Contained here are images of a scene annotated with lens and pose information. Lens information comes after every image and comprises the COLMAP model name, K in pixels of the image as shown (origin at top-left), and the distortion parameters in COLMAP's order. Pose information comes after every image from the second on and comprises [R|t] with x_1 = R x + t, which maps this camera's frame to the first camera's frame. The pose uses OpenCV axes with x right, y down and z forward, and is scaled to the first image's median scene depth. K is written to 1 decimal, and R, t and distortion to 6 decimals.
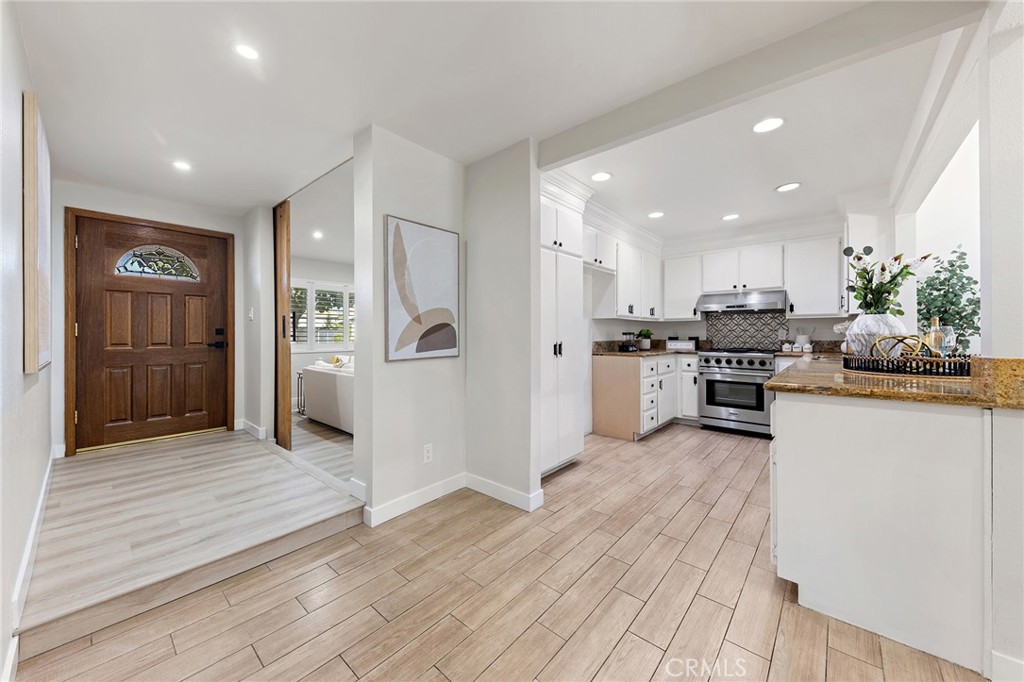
lens RADIAL K [[375.0, 0, 529.9], [0, 375.0, 333.2], [0, 0, 1]] dist [0.010585, -0.001317]
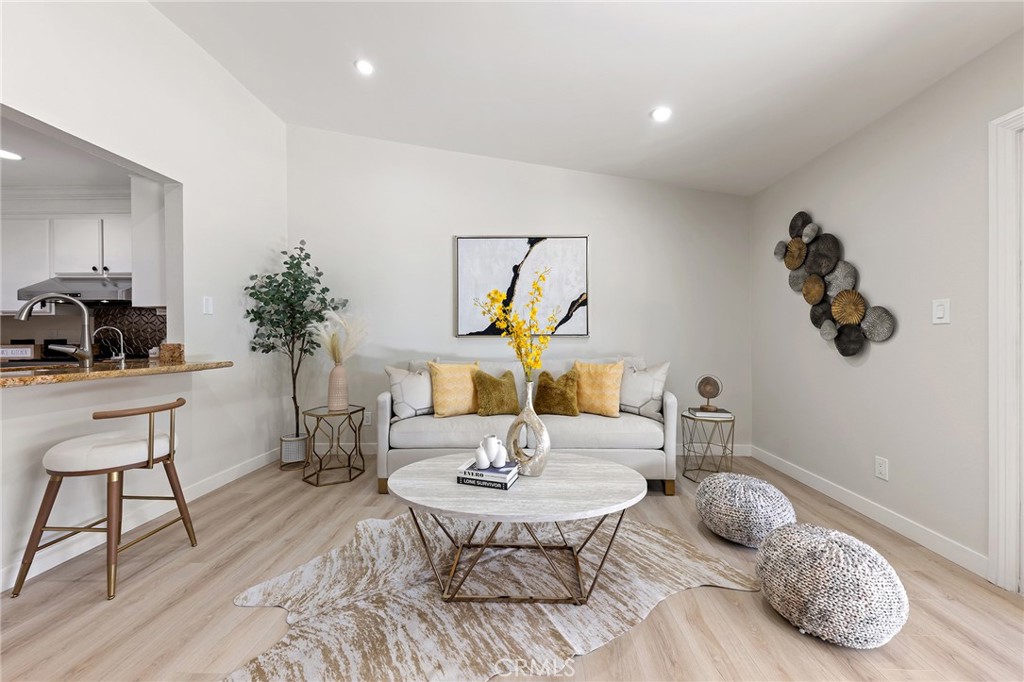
lens RADIAL K [[354.8, 0, 518.3], [0, 354.8, 342.3], [0, 0, 1]] dist [0.006362, -0.000428]
pose [[0.776265, -0.008278, 0.630352, 1.115529], [0.002906, 0.999950, 0.009553, 0.017934], [-0.630400, -0.005584, 0.776251, -0.064005]]
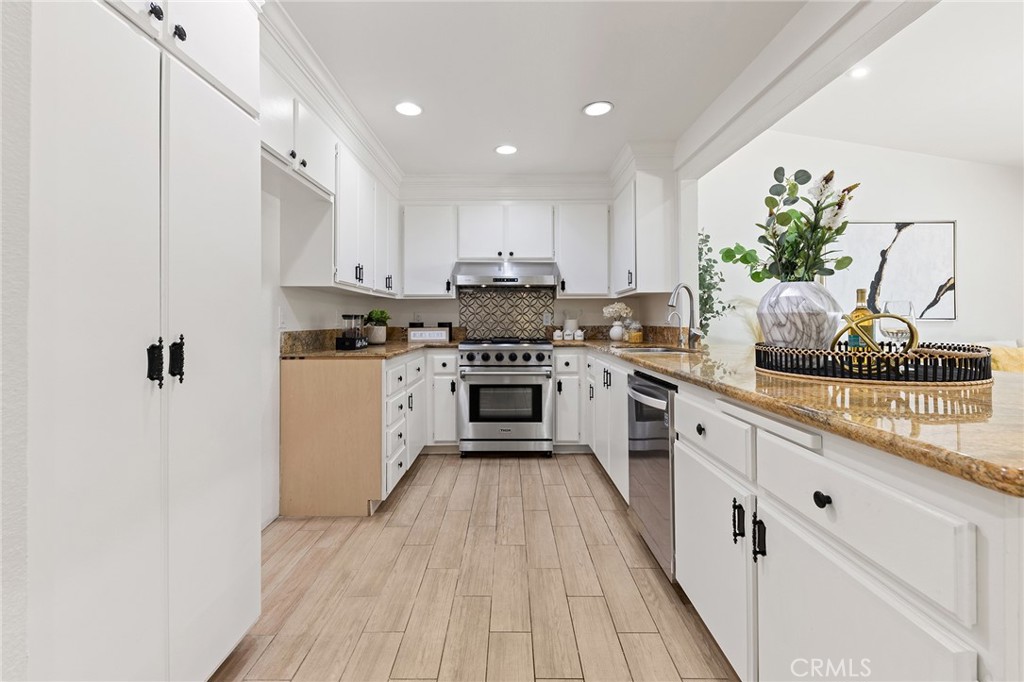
lens RADIAL K [[419.1, 0, 517.2], [0, 419.1, 316.5], [0, 0, 1]] dist [0.006576, 0.000319]
pose [[0.768121, 0.005482, 0.640281, 0.070756], [0.000280, 0.999960, -0.008899, 0.009449], [-0.640305, 0.007015, 0.768089, 0.526498]]
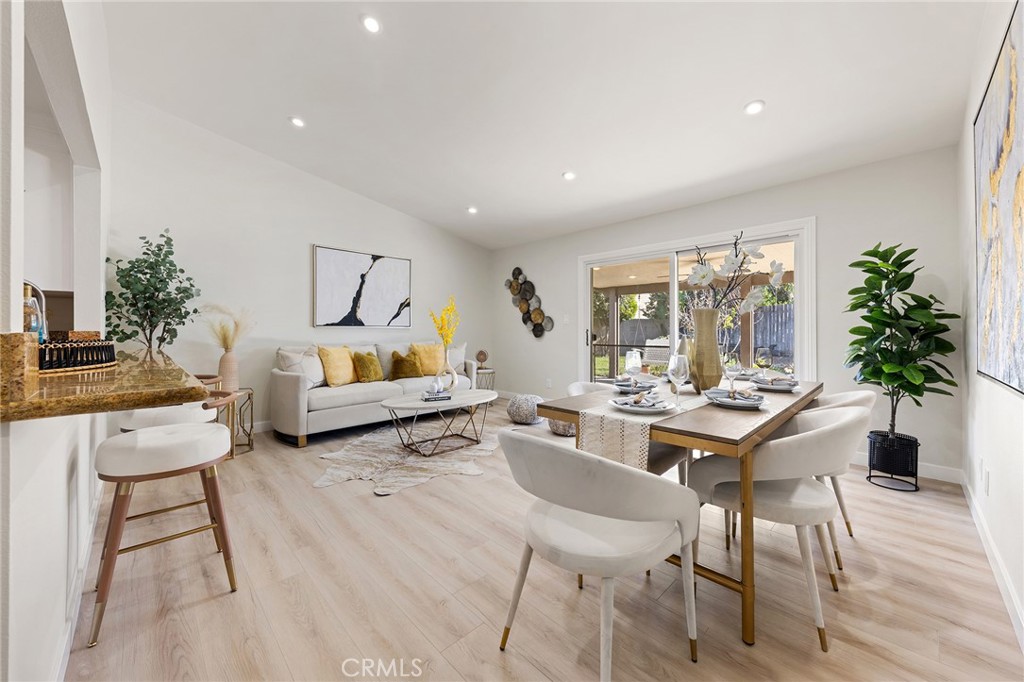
lens RADIAL K [[375.0, 0, 495.1], [0, 375.0, 333.9], [0, 0, 1]] dist [0.010585, -0.001317]
pose [[0.123185, -0.003079, 0.992379, 0.322009], [0.001702, 0.999994, 0.002891, 0.034441], [-0.992382, 0.001333, 0.123190, 0.063929]]
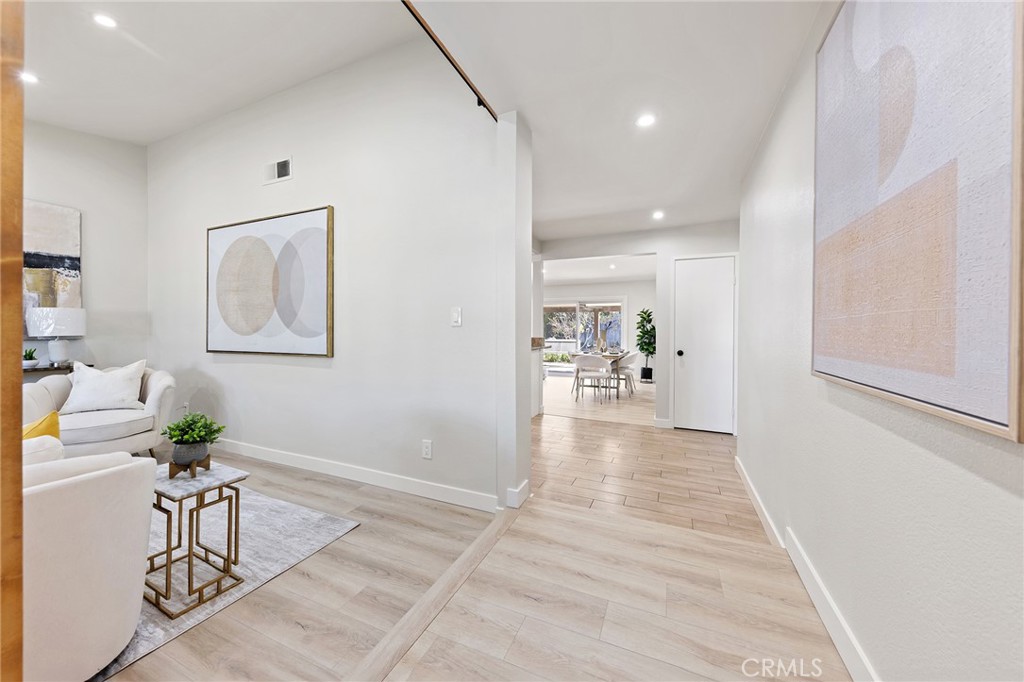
lens RADIAL K [[354.8, 0, 516.8], [0, 354.8, 330.9], [0, 0, 1]] dist [0.006362, -0.000428]
pose [[-0.284977, 0.001457, 0.958533, -0.948786], [-0.014780, 0.999873, -0.005915, 0.024341], [-0.958420, -0.015853, -0.284920, 0.939873]]
